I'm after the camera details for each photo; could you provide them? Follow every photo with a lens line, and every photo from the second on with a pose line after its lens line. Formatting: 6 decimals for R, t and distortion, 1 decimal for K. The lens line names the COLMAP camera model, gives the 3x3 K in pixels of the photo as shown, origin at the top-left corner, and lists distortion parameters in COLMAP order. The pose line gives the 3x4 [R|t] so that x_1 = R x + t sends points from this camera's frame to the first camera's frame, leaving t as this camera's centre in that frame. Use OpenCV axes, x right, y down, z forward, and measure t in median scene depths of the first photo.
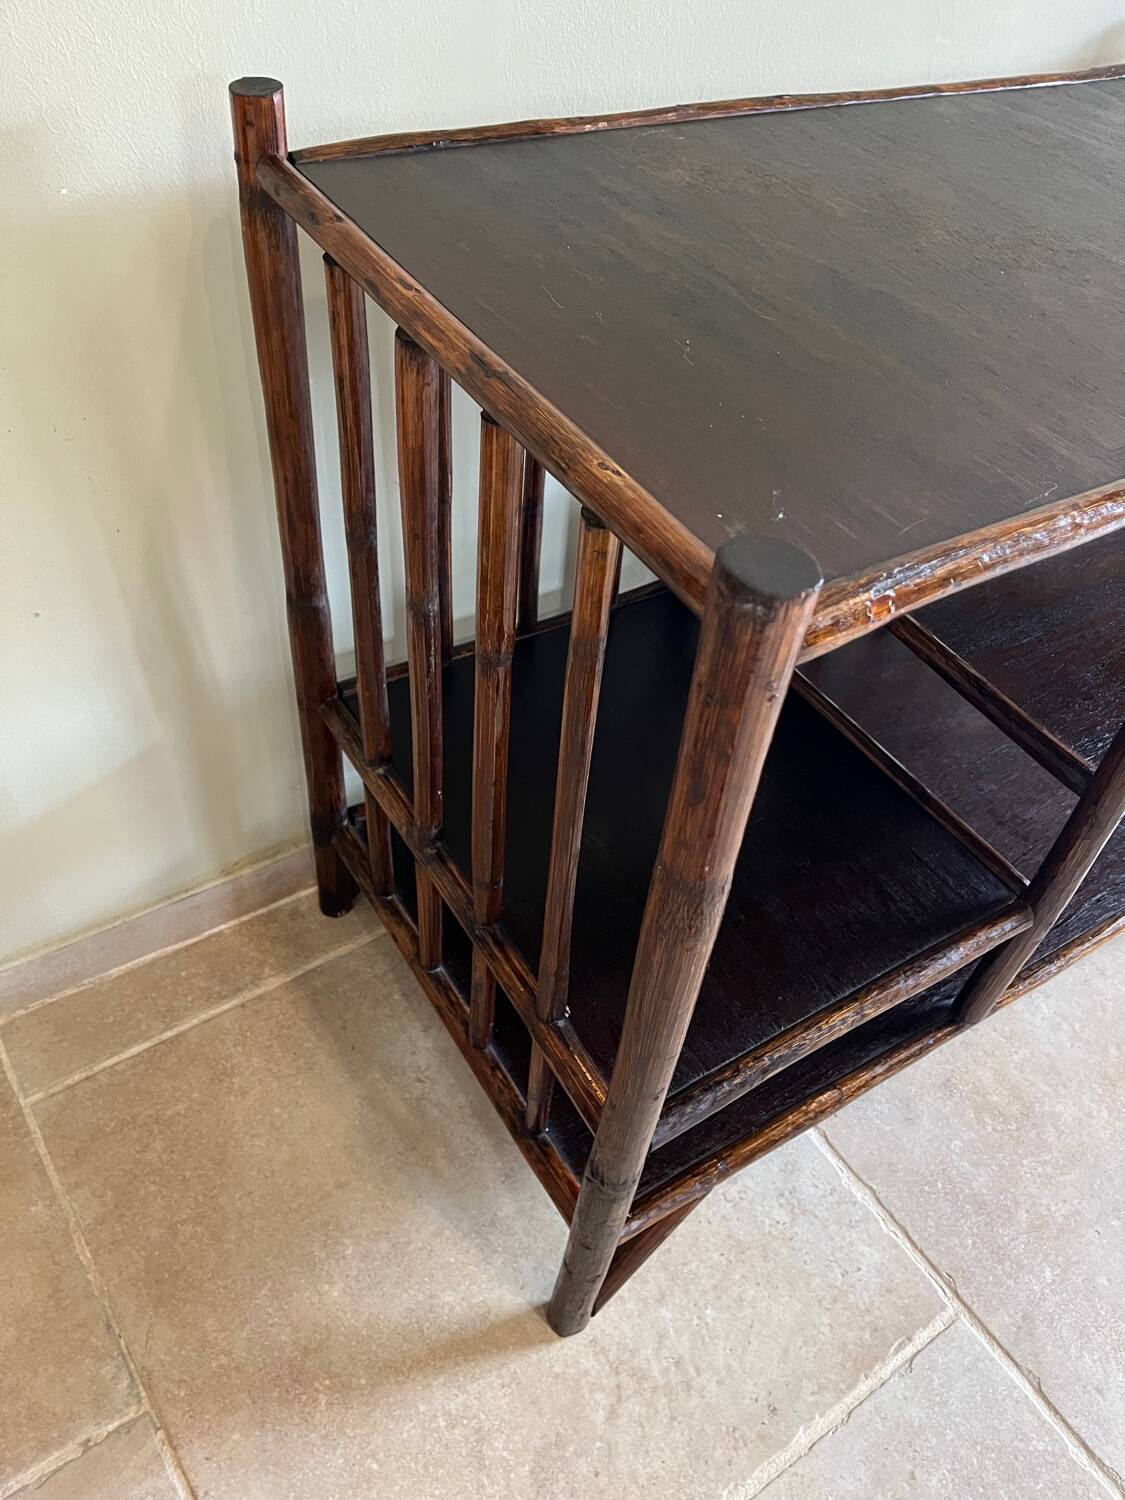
lens RADIAL K [[1101.4, 0, 569.4], [0, 1101.4, 751.2], [0, 0, 1]] dist [0.107344, -0.146282]
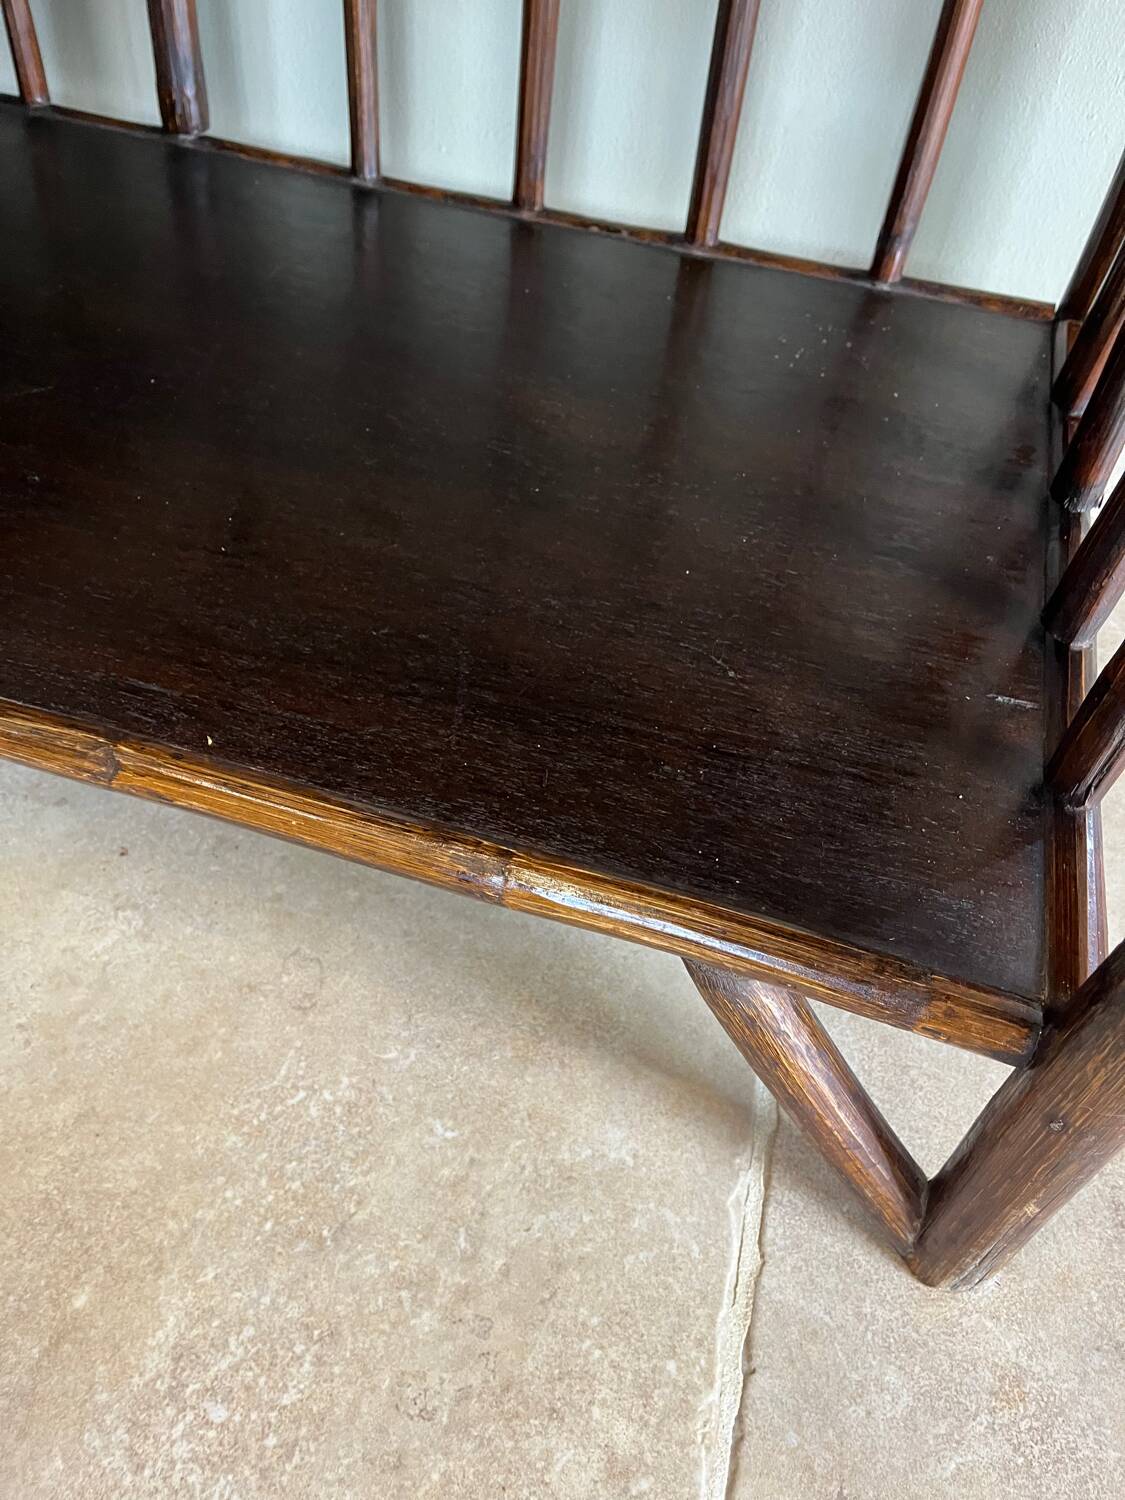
lens RADIAL K [[1154.7, 0, 563.0], [0, 1154.7, 705.8], [0, 0, 1]] dist [0.061309, -0.098309]
pose [[0.675593, 0.528151, -0.514422, 0.892447], [-0.562811, 0.820155, 0.102900, 0.028751], [0.476253, 0.220004, 0.851341, 0.885534]]
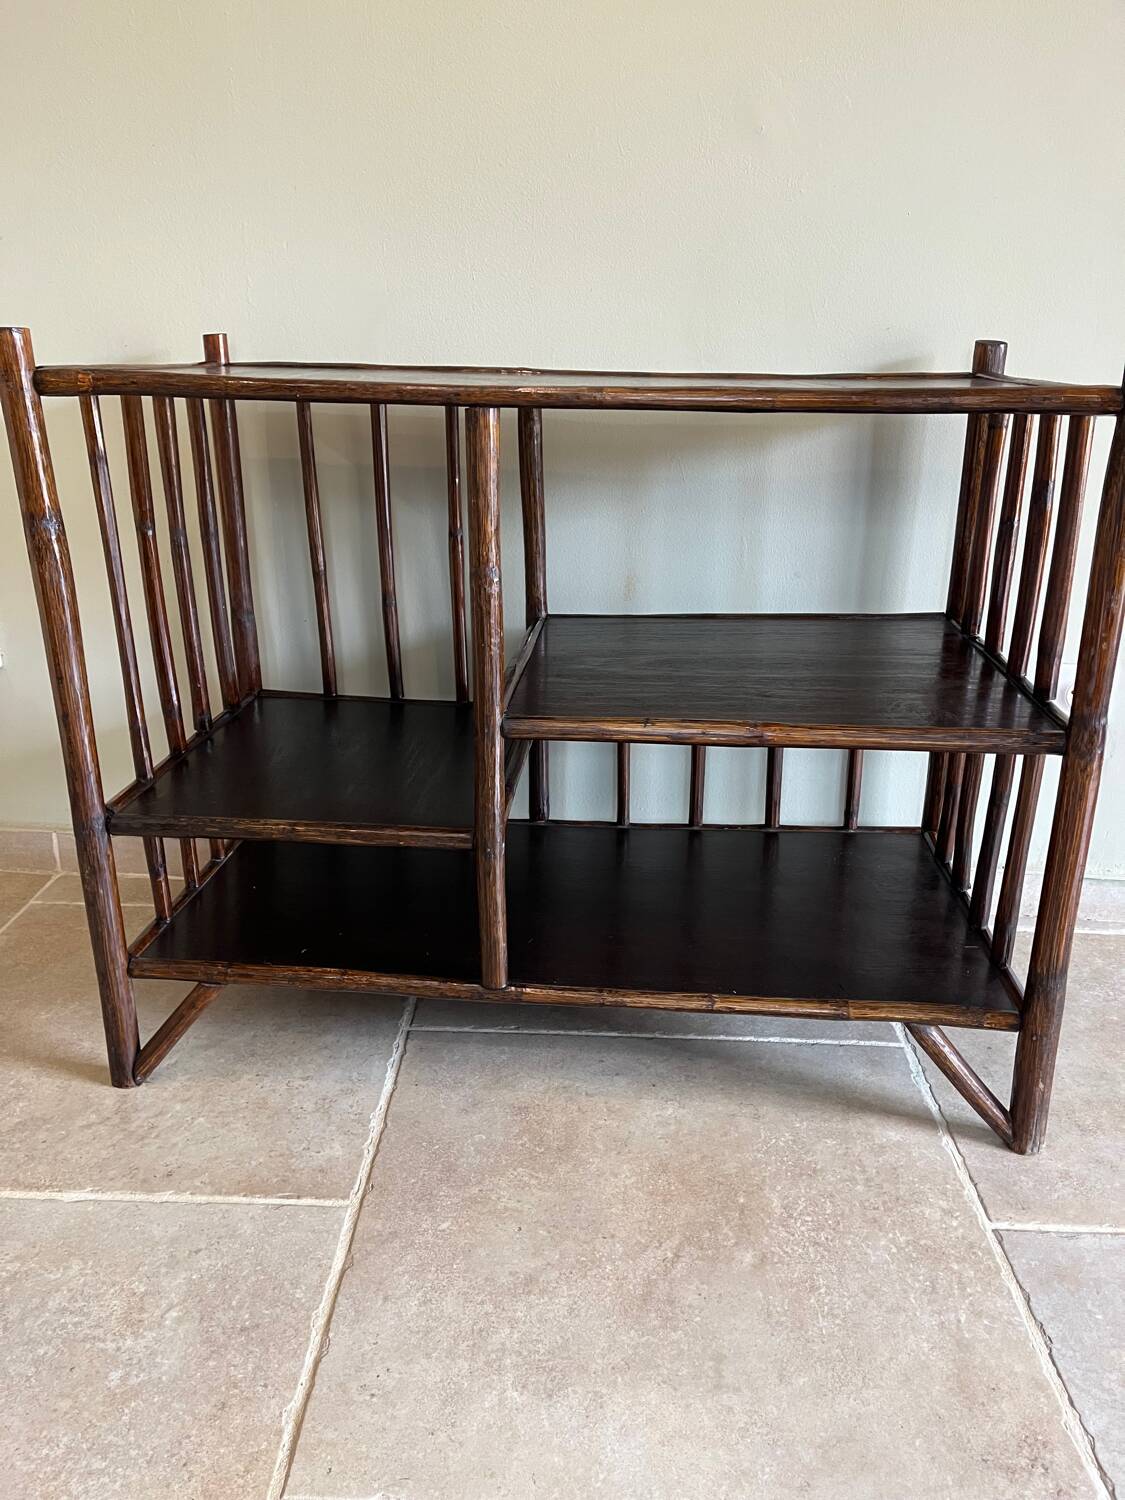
lens RADIAL K [[1106.2, 0, 546.9], [0, 1106.2, 756.1], [0, 0, 1]] dist [0.105910, -0.144197]
pose [[0.798035, 0.120496, -0.590441, 1.130649], [-0.390014, 0.850196, -0.353633, 0.450497], [0.459379, 0.512492, 0.725481, 0.058658]]
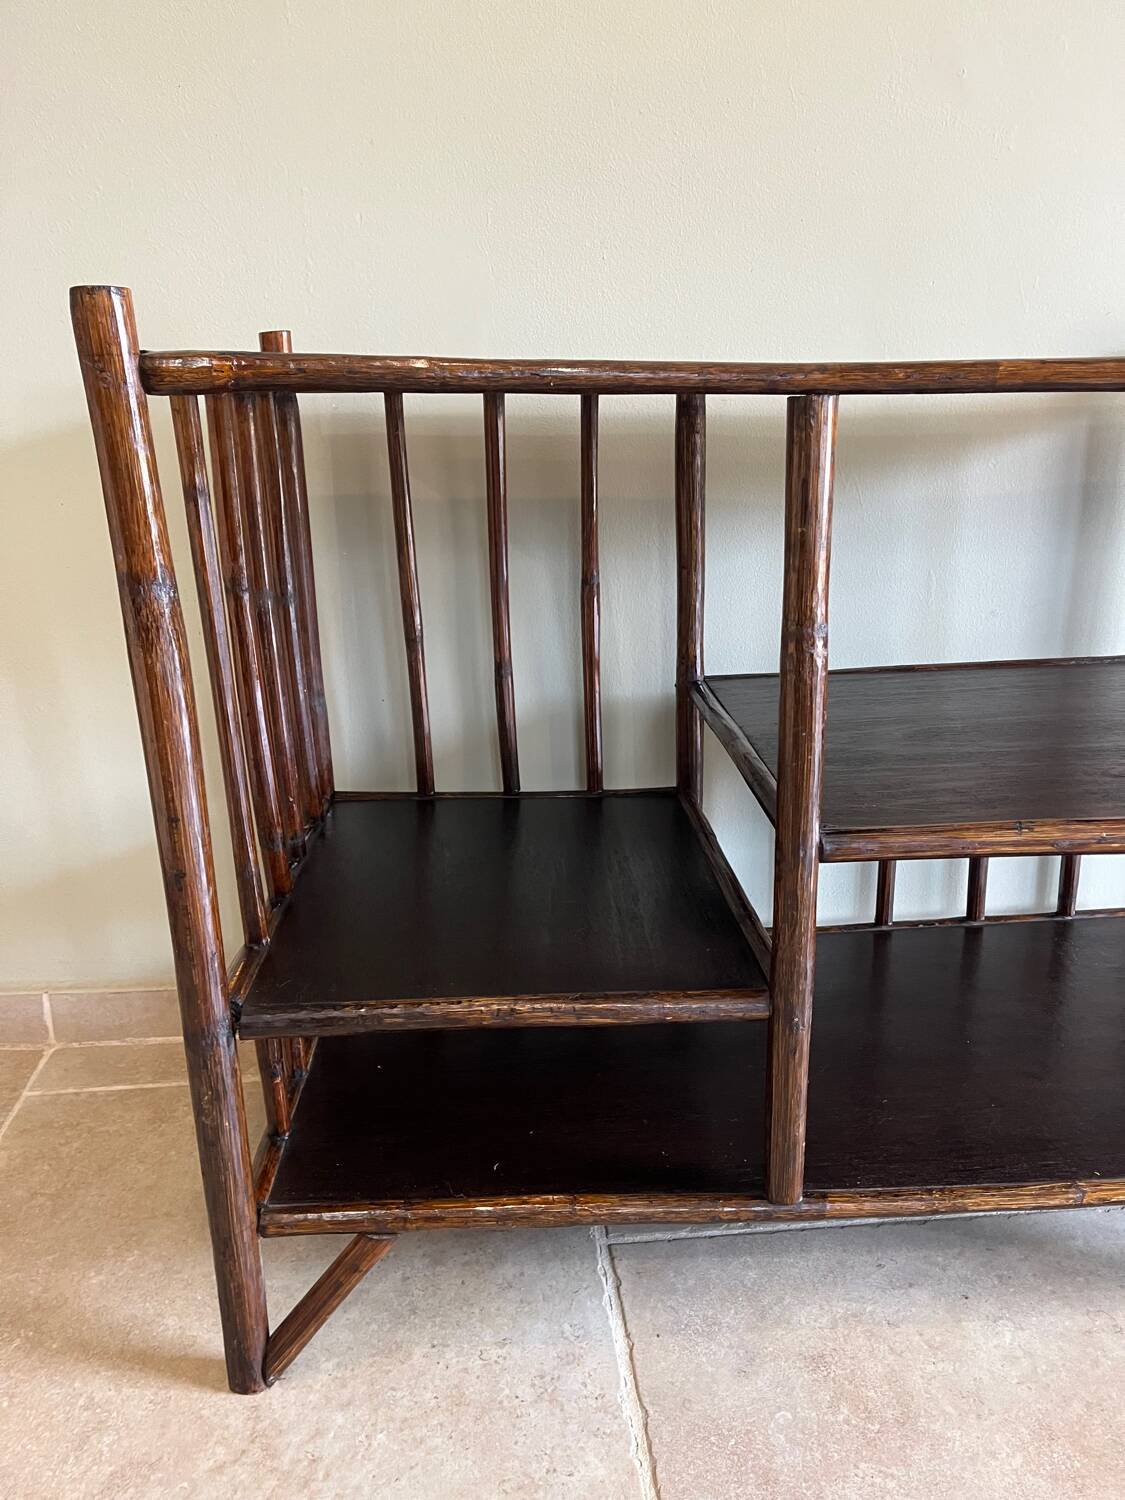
lens RADIAL K [[1101.3, 0, 571.4], [0, 1101.3, 768.8], [0, 0, 1]] dist [0.118233, -0.154571]
pose [[0.873788, 0.053031, -0.483407, 0.649374], [-0.285314, 0.860881, -0.421282, 0.382616], [0.393815, 0.506034, 0.767358, 0.129854]]
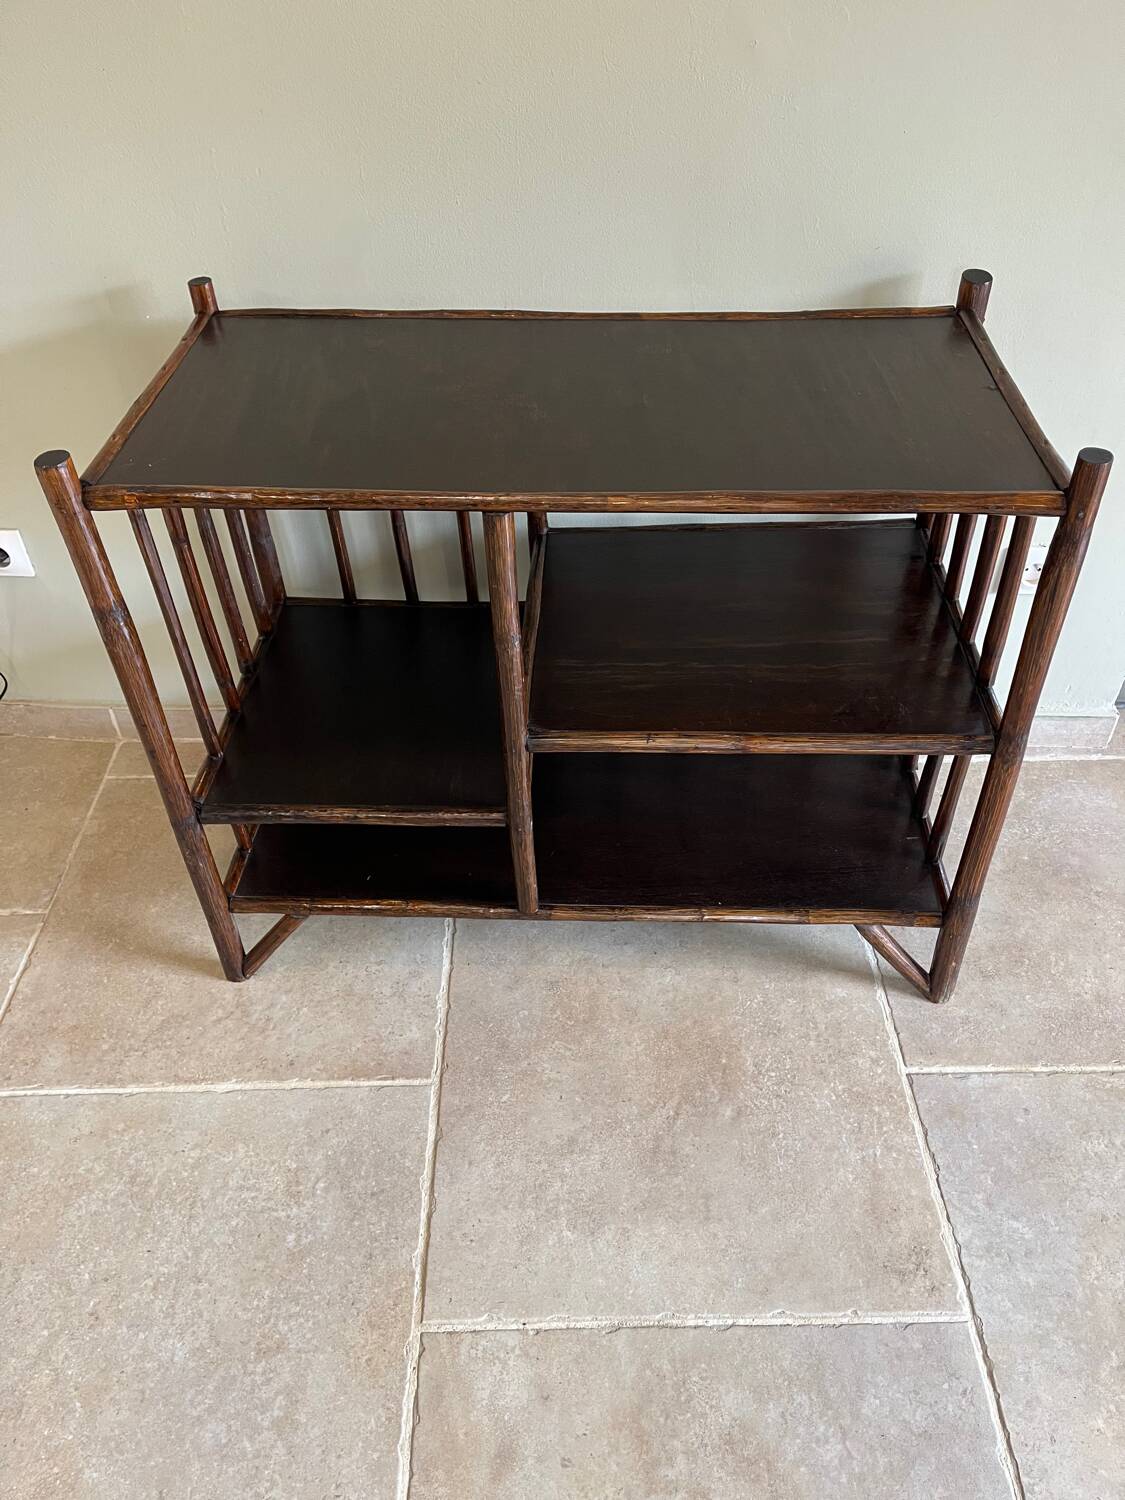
lens RADIAL K [[1109.3, 0, 562.5], [0, 1109.3, 750.0], [0, 0, 1]] dist [0.067429, -0.089892]
pose [[0.824152, 0.282598, -0.490828, 1.115430], [-0.339580, 0.940133, -0.028903, 0.071853], [0.453276, 0.190496, 0.870777, -0.299872]]
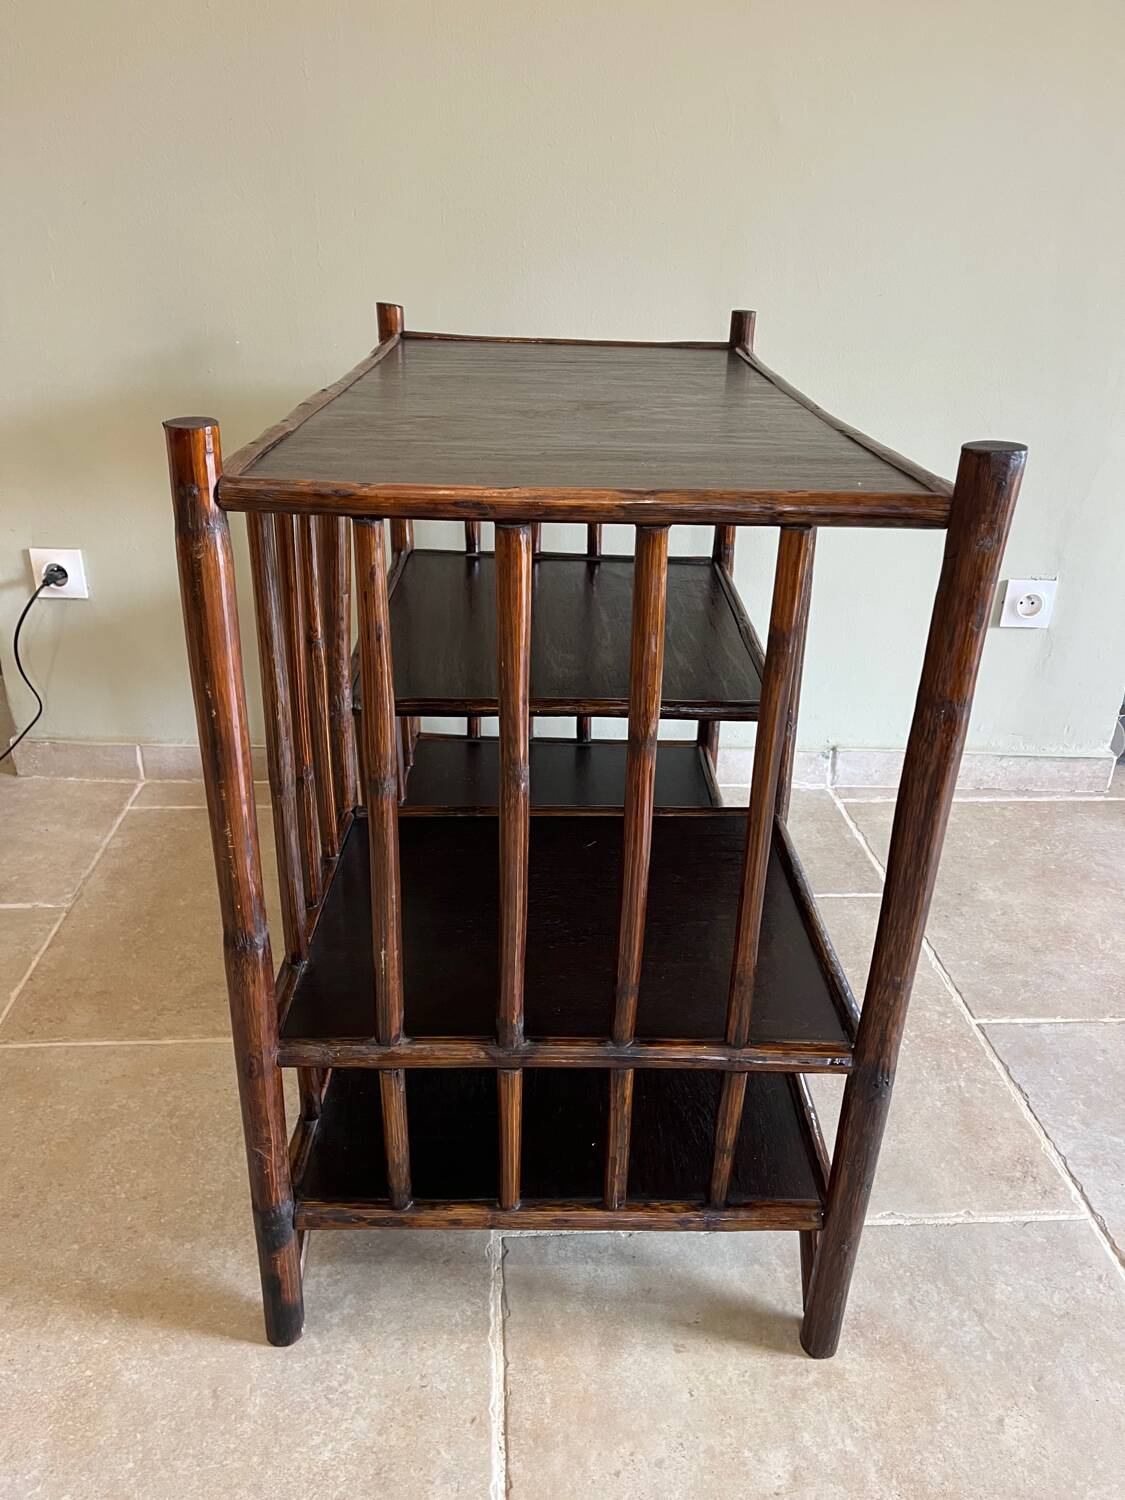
lens RADIAL K [[1112.9, 0, 553.3], [0, 1112.9, 753.1], [0, 0, 1]] dist [0.067317, -0.087532]
pose [[0.851576, 0.151046, -0.501999, 1.094563], [-0.335701, 0.892619, -0.300894, 0.595969], [0.402645, 0.424755, 0.810839, -0.264919]]
